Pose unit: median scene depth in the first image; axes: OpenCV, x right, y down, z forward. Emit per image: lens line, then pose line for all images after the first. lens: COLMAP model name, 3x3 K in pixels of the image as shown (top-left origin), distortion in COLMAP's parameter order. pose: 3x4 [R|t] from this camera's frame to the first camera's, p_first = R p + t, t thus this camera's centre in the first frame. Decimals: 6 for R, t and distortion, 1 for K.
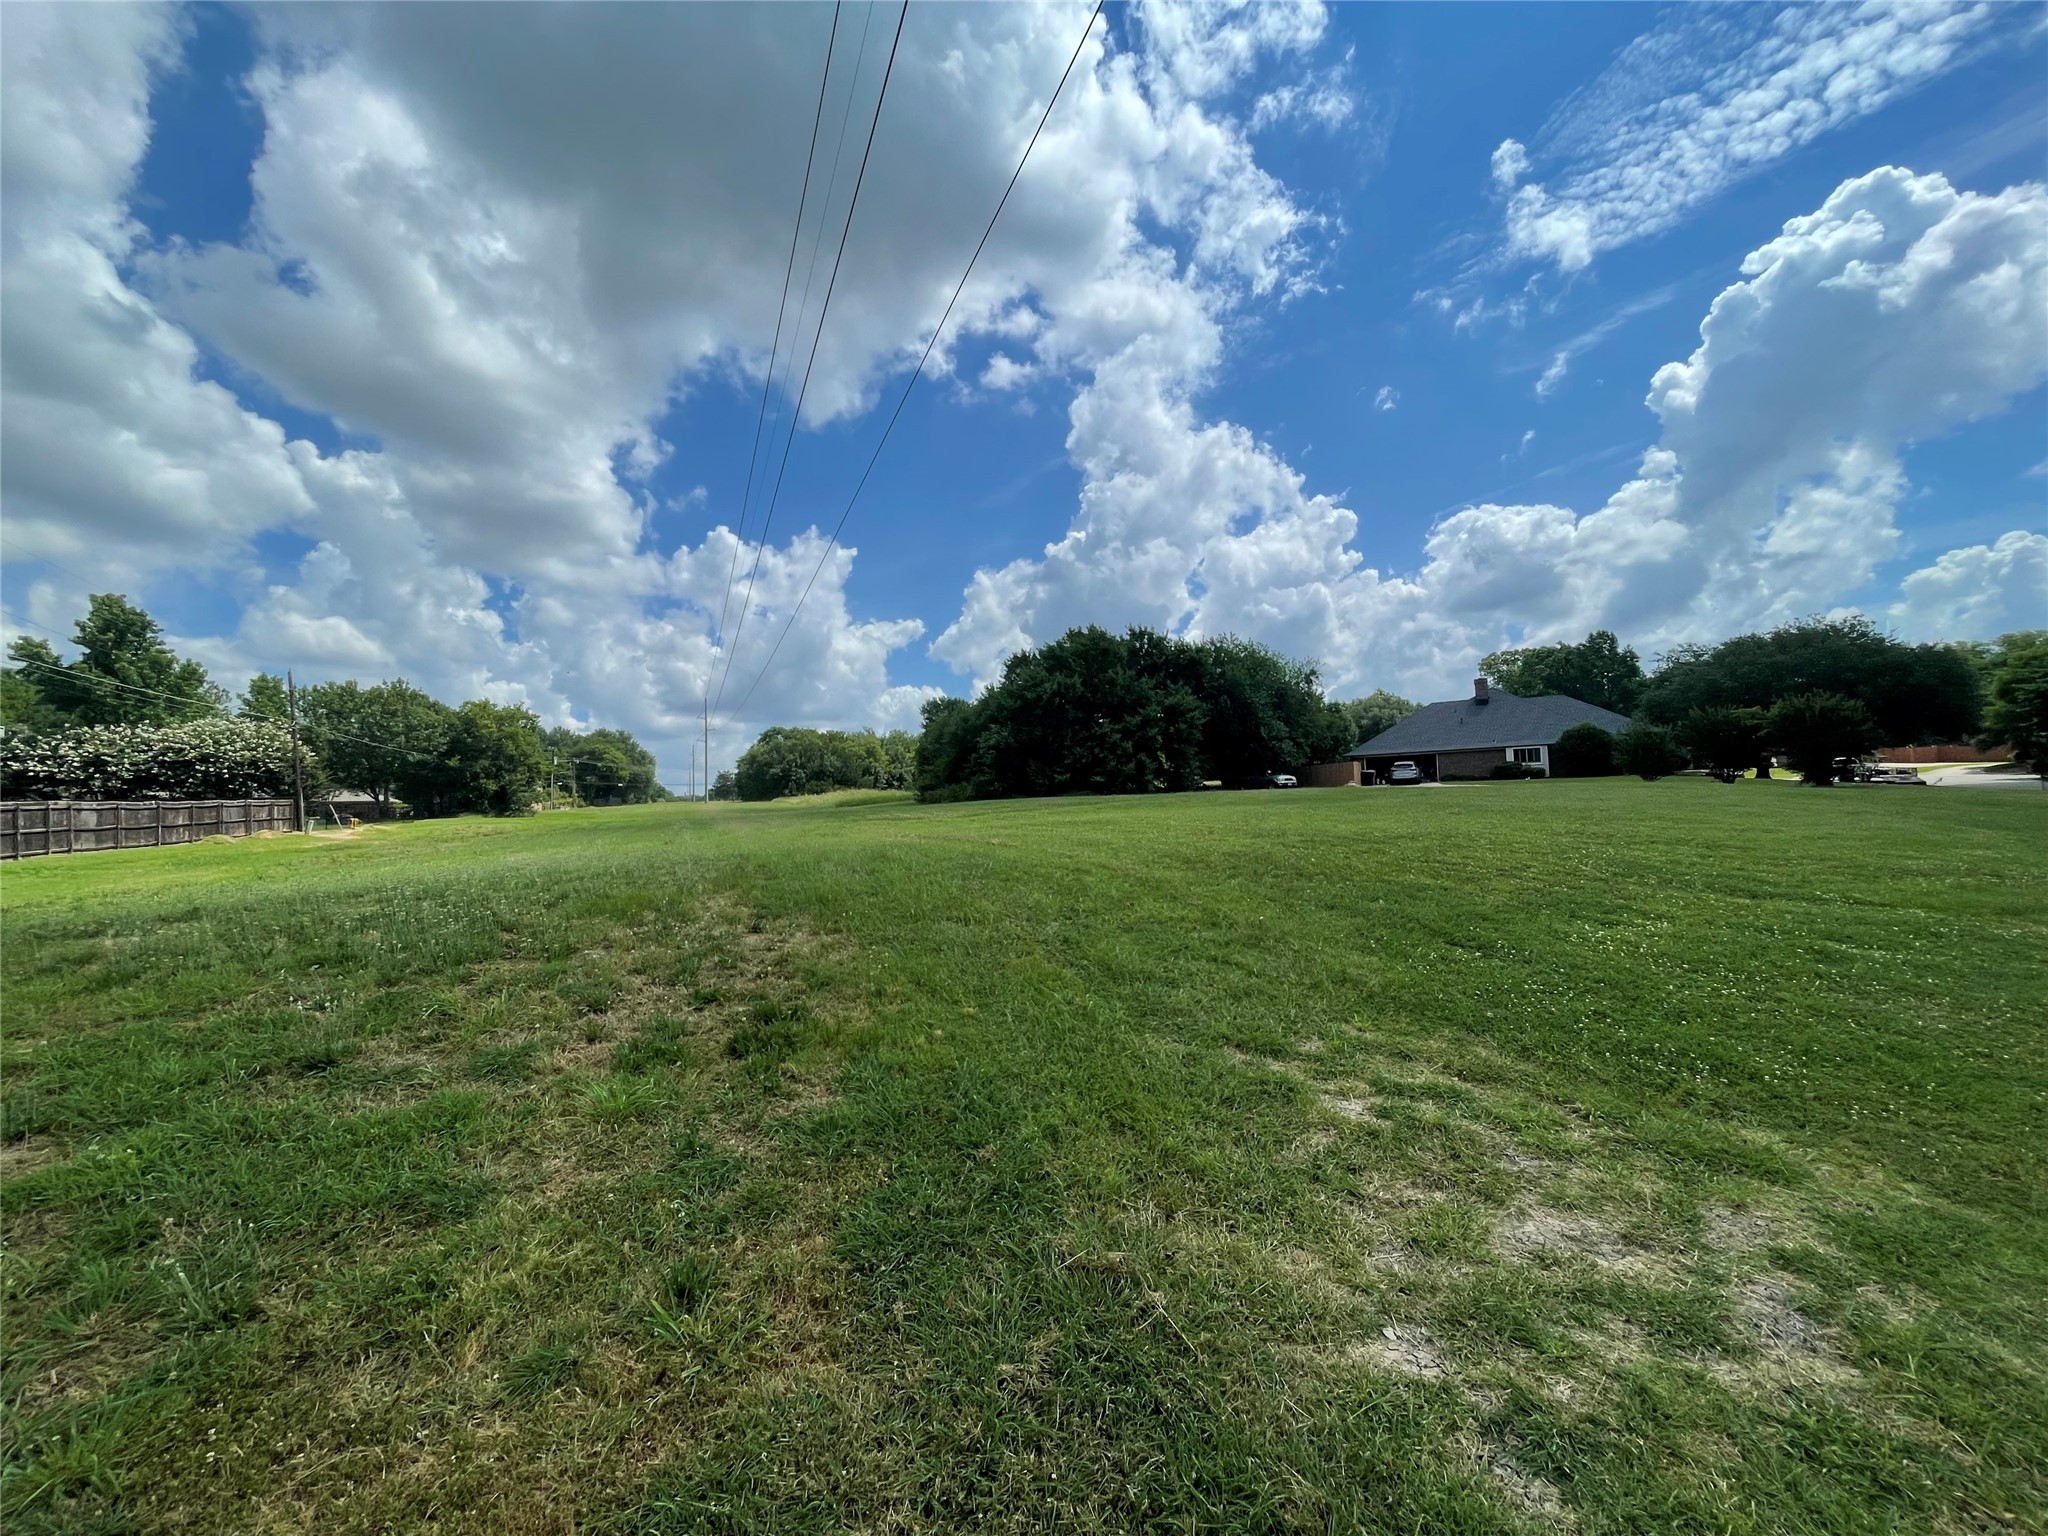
lens RADIAL K [[825.0, 0, 1045.4], [0, 825.0, 797.3], [0, 0, 1]] dist [0.001164, -0.002925]
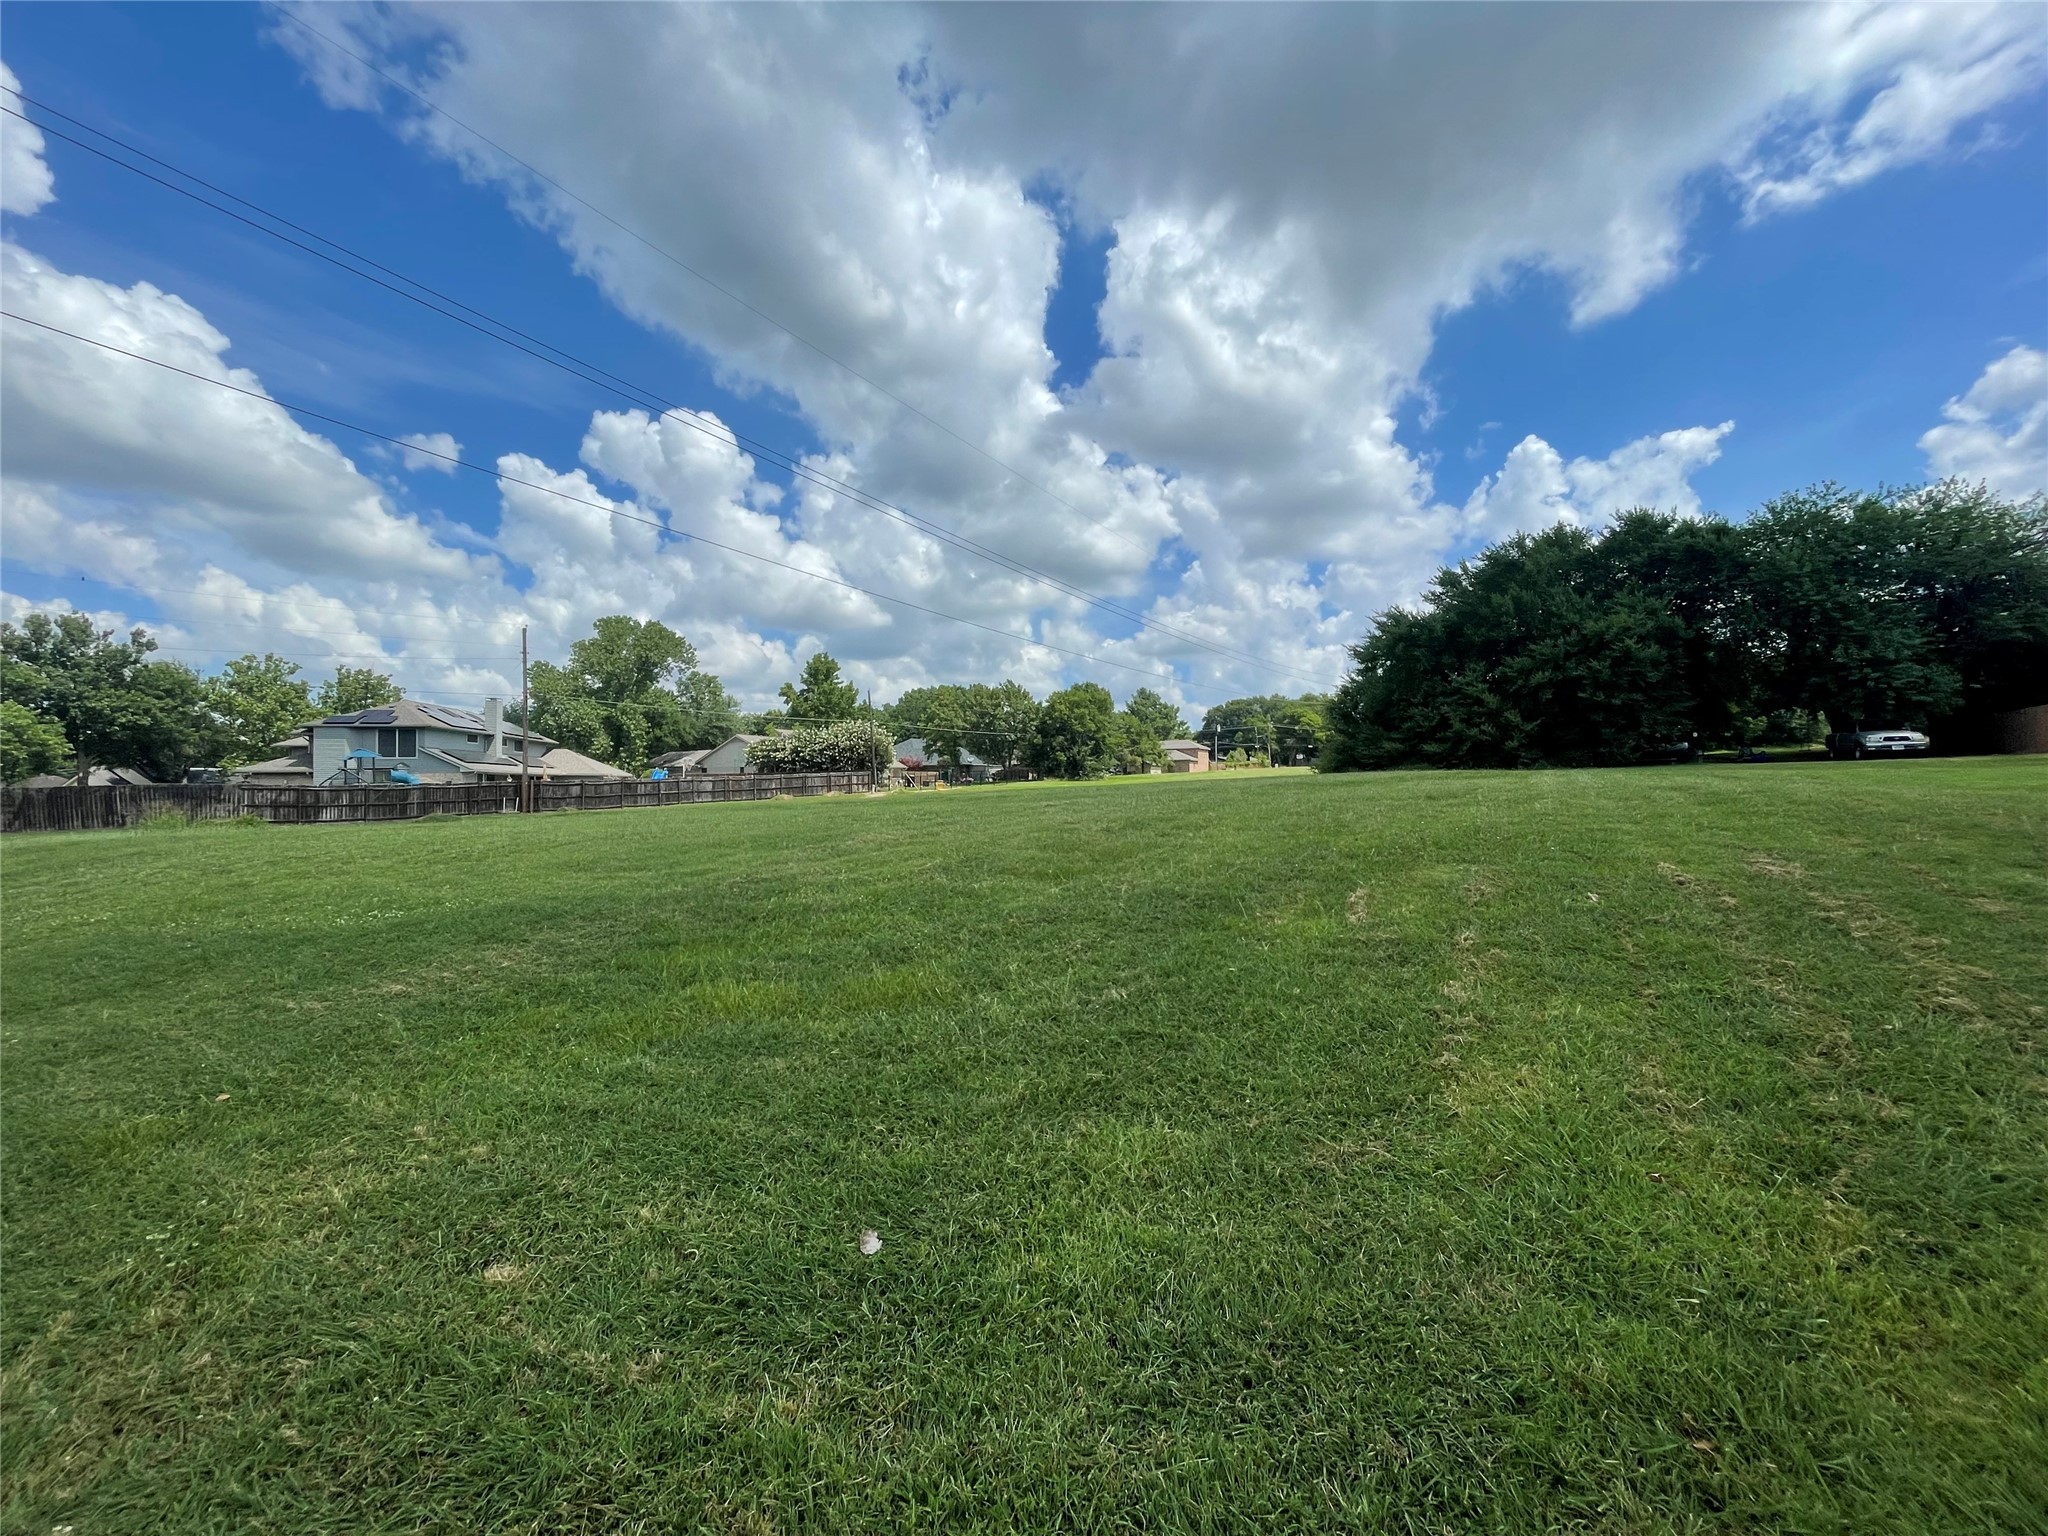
lens RADIAL K [[828.6, 0, 1019.8], [0, 828.6, 771.9], [0, 0, 1]] dist [-0.001118, -0.000050]
pose [[0.583078, 0.009271, -0.812363, 0.066048], [0.009659, 0.999785, 0.018342, -0.002735], [0.812359, -0.018542, 0.582863, 0.036430]]
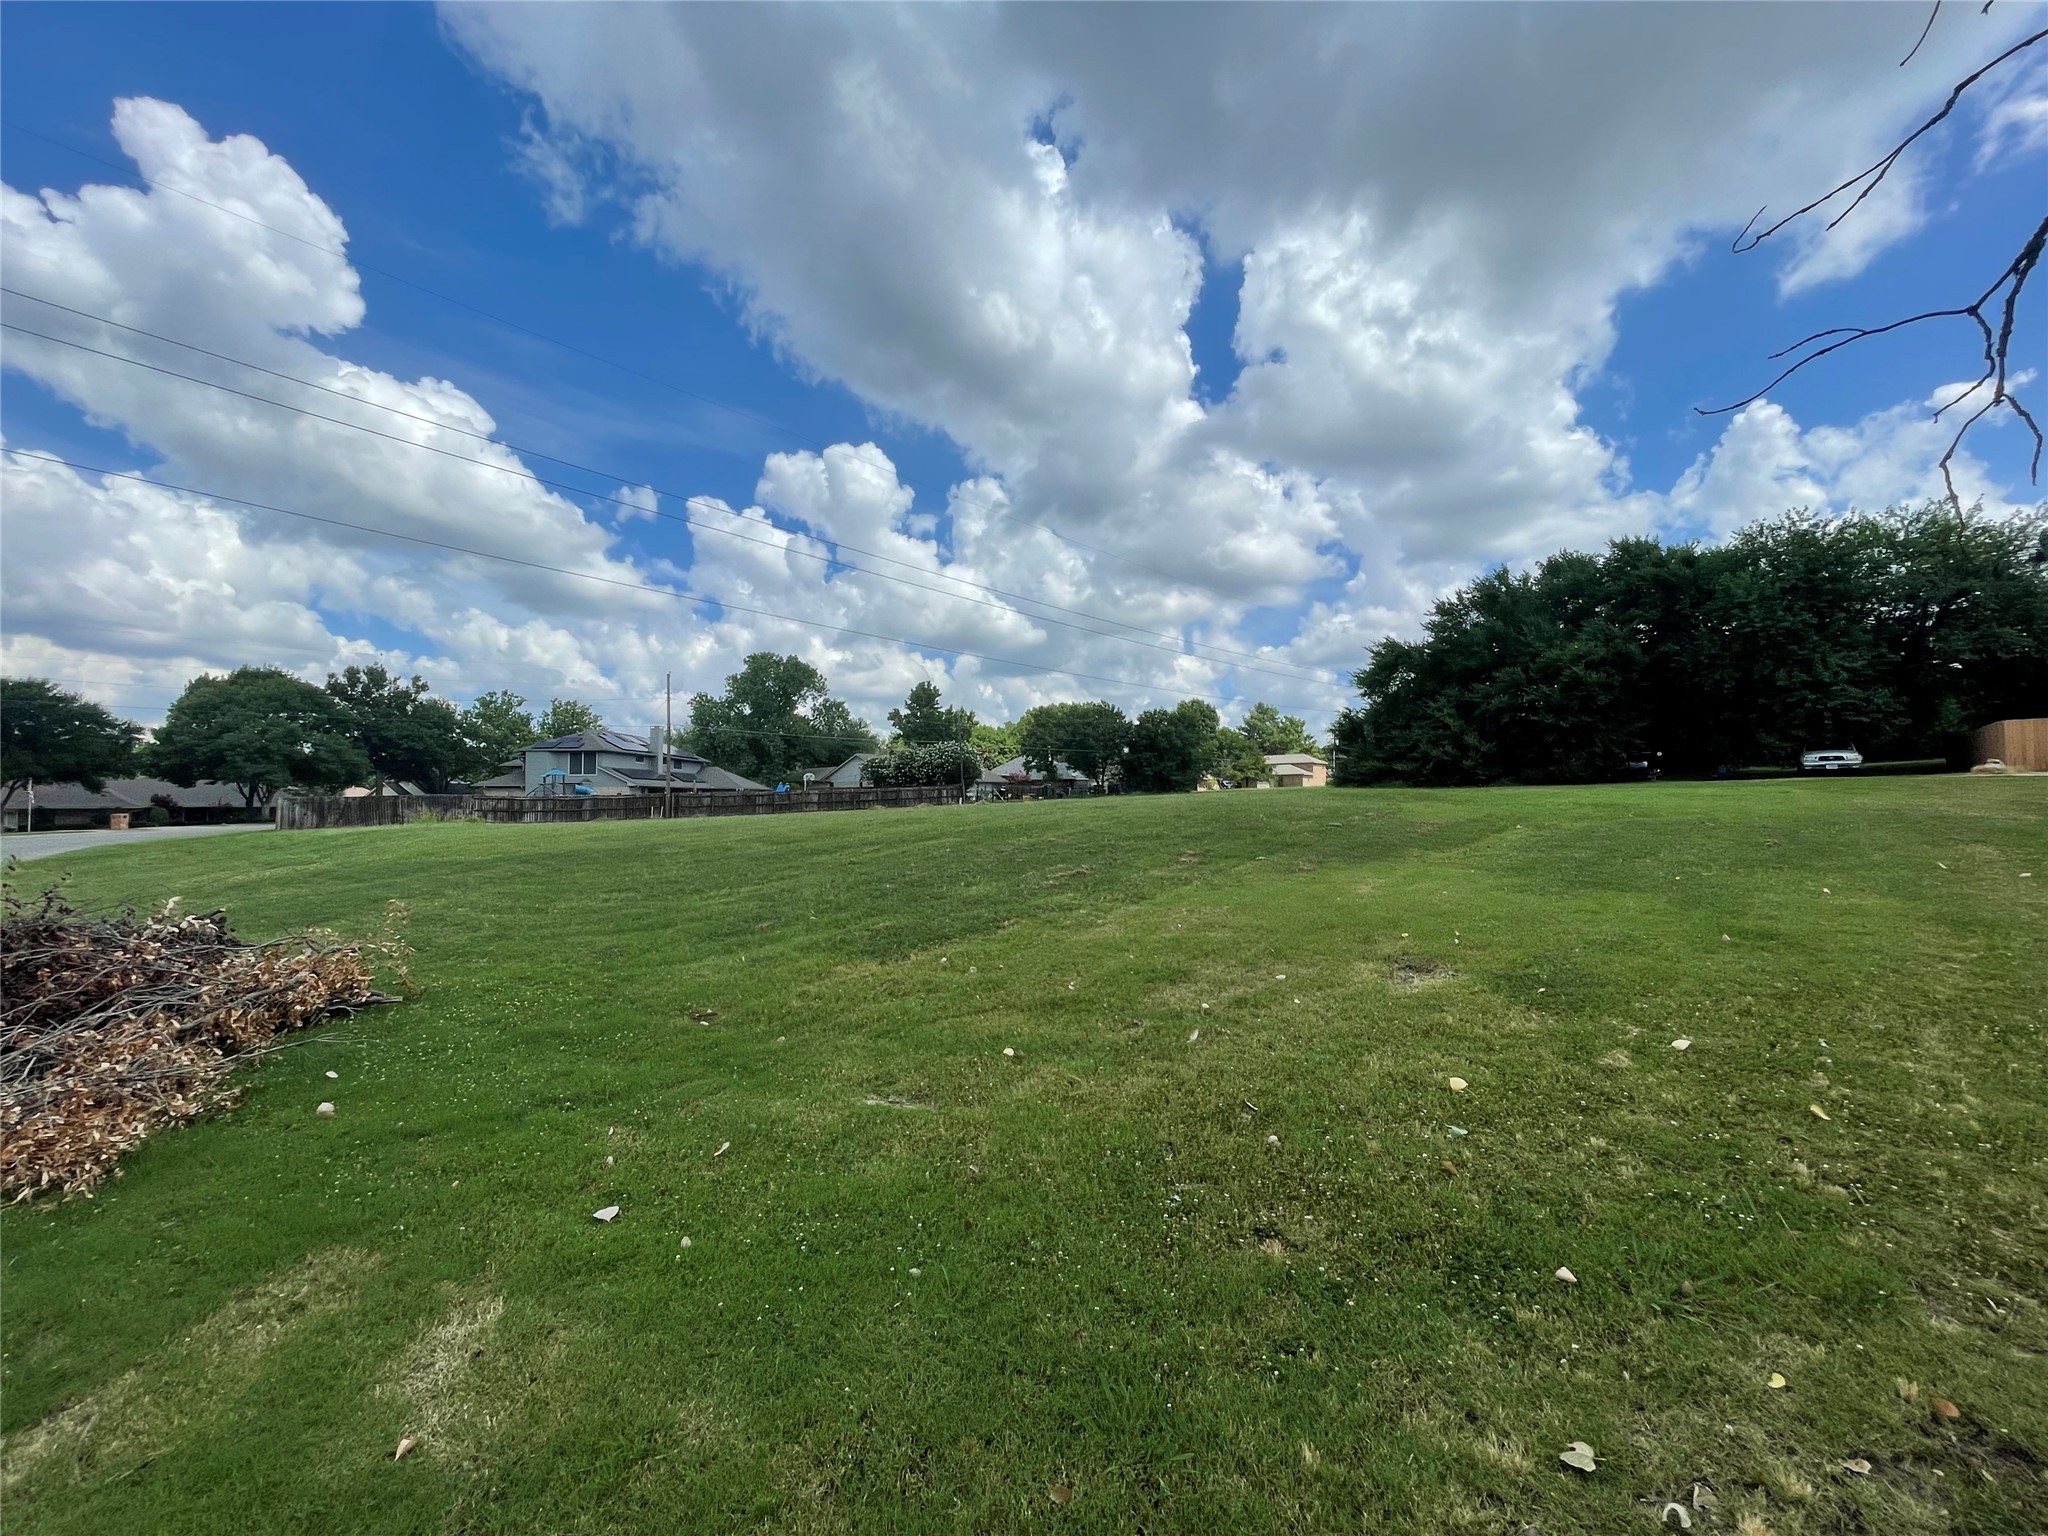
lens RADIAL K [[828.6, 0, 1019.8], [0, 828.6, 771.9], [0, 0, 1]] dist [-0.001118, -0.000050]
pose [[0.420699, -0.003995, -0.907192, 0.094859], [0.010937, 0.999940, 0.000668, -0.003282], [0.907135, -0.010203, 0.420717, 0.042802]]
